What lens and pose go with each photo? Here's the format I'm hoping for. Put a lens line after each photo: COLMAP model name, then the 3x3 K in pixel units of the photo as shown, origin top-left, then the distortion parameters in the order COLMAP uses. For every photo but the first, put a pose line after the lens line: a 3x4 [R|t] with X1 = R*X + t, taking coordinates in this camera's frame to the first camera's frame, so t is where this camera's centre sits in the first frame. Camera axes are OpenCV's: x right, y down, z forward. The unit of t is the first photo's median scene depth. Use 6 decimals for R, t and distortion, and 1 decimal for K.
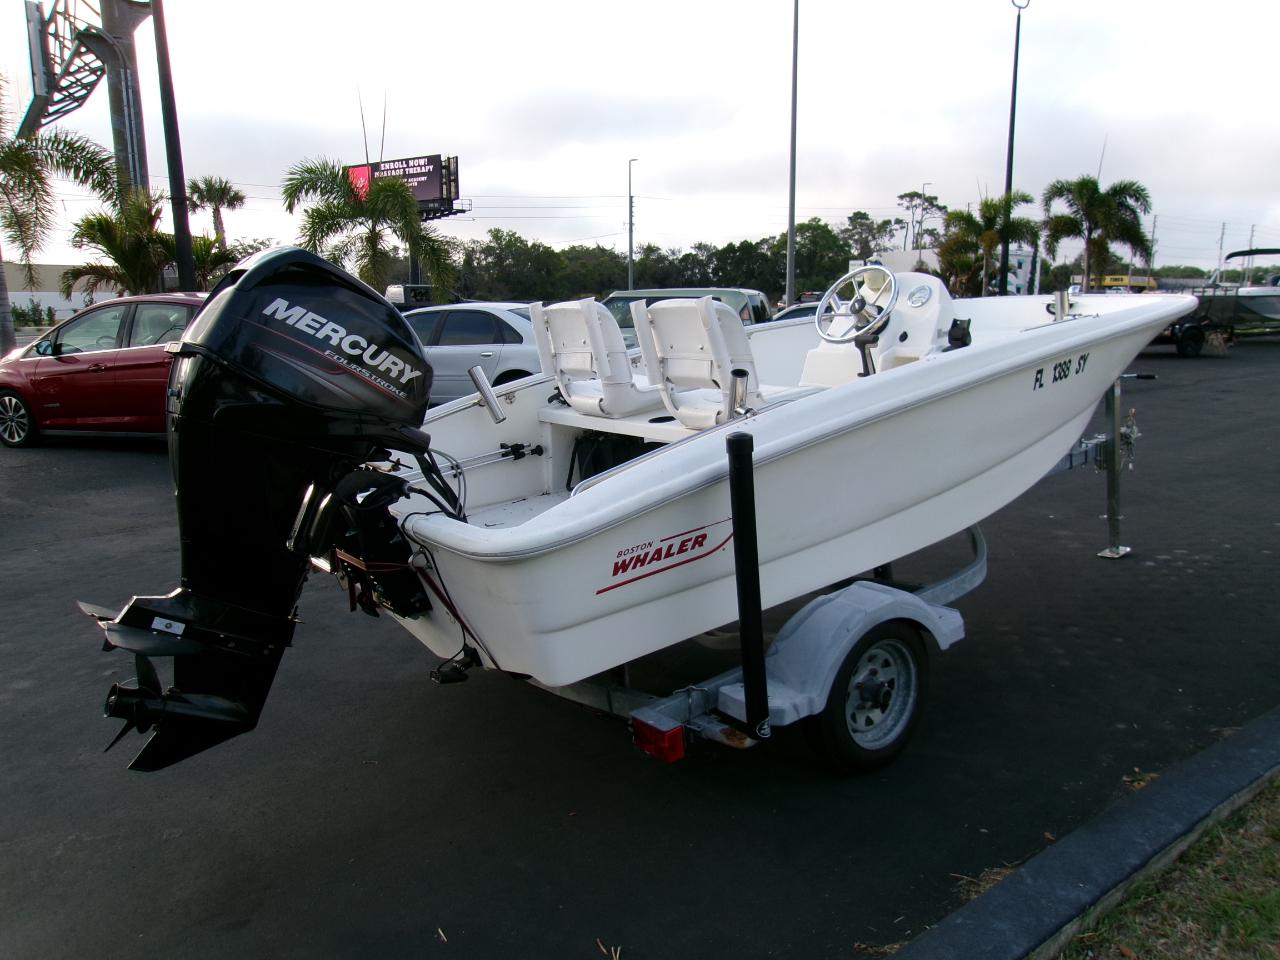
lens RADIAL K [[995.8, 0, 647.5], [0, 995.8, 511.0], [0, 0, 1]] dist [-0.062627, 0.086638]
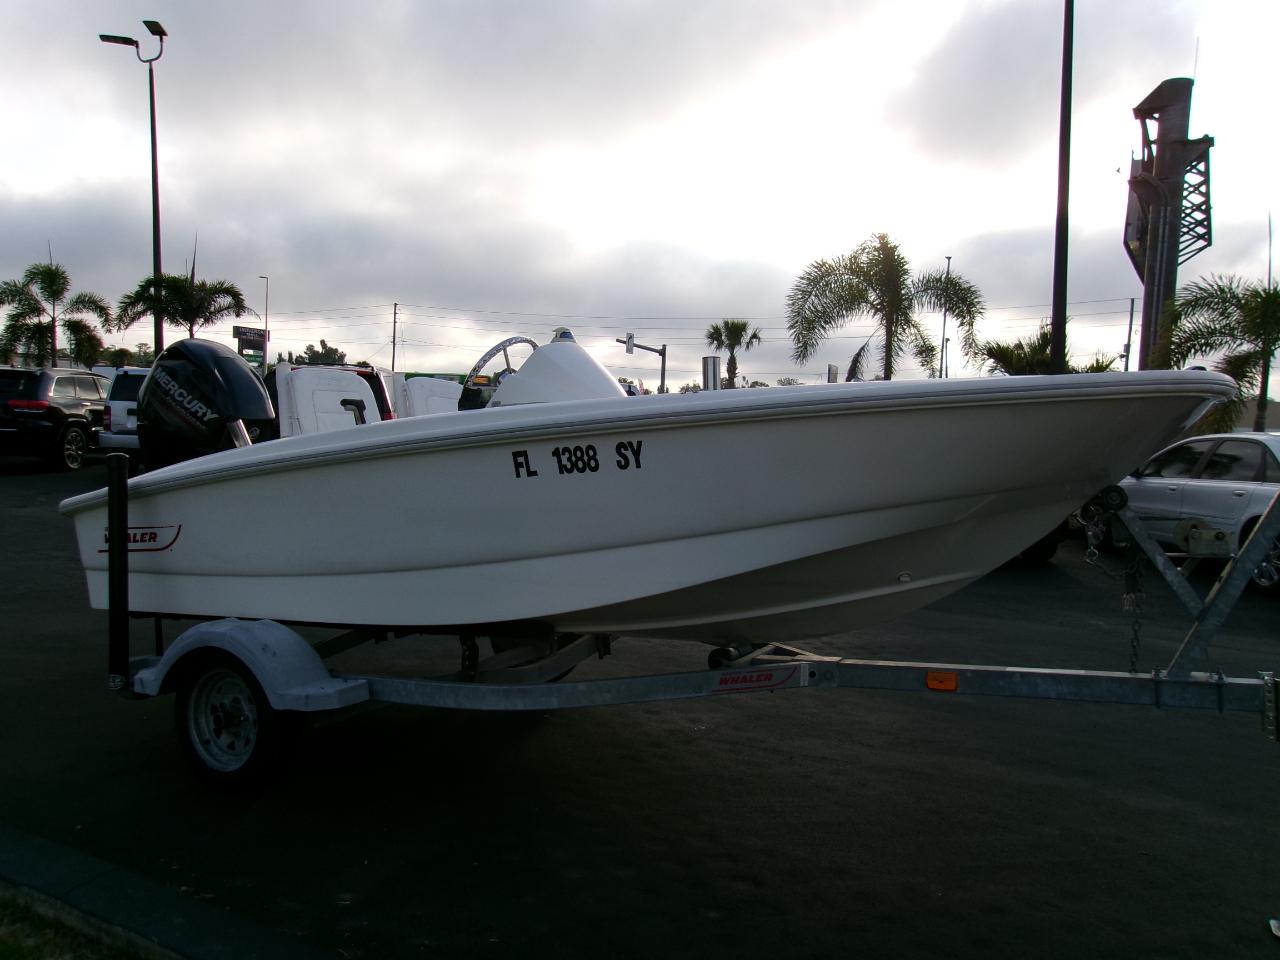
lens RADIAL K [[1002.9, 0, 639.6], [0, 1002.9, 523.2], [0, 0, 1]] dist [-0.055423, 0.068968]
pose [[0.409479, 0.115901, -0.904928, 0.170006], [-0.228803, 0.973244, 0.021117, -0.018515], [0.883163, 0.198403, 0.425041, 0.110869]]
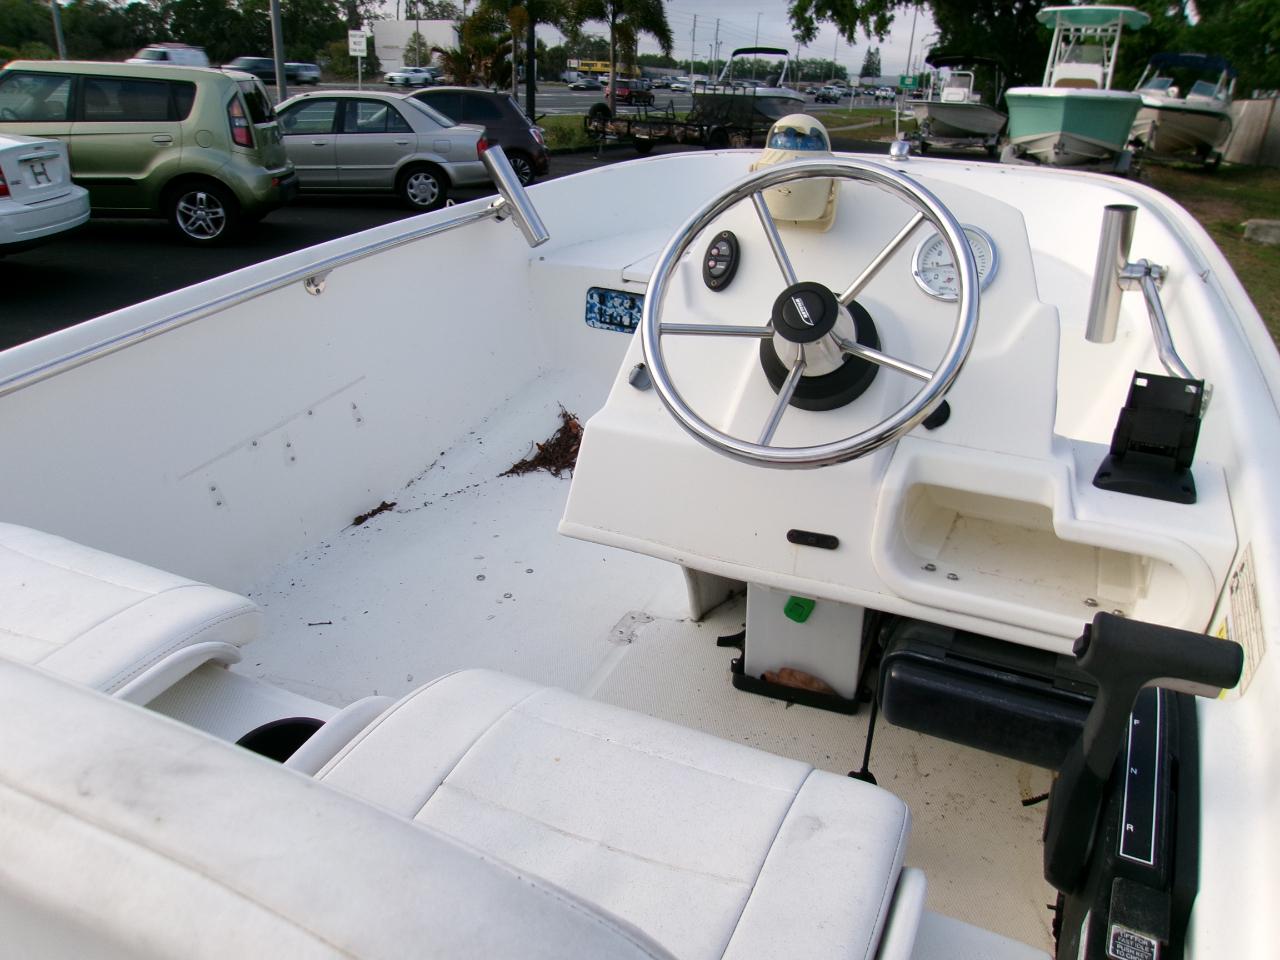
lens RADIAL K [[978.2, 0, 650.8], [0, 978.2, 508.3], [0, 0, 1]] dist [-0.053657, 0.065945]
pose [[0.884196, -0.141402, 0.445200, 0.006485], [0.045033, 0.974446, 0.220060, -0.032393], [-0.464940, -0.174528, 0.867969, 0.116213]]
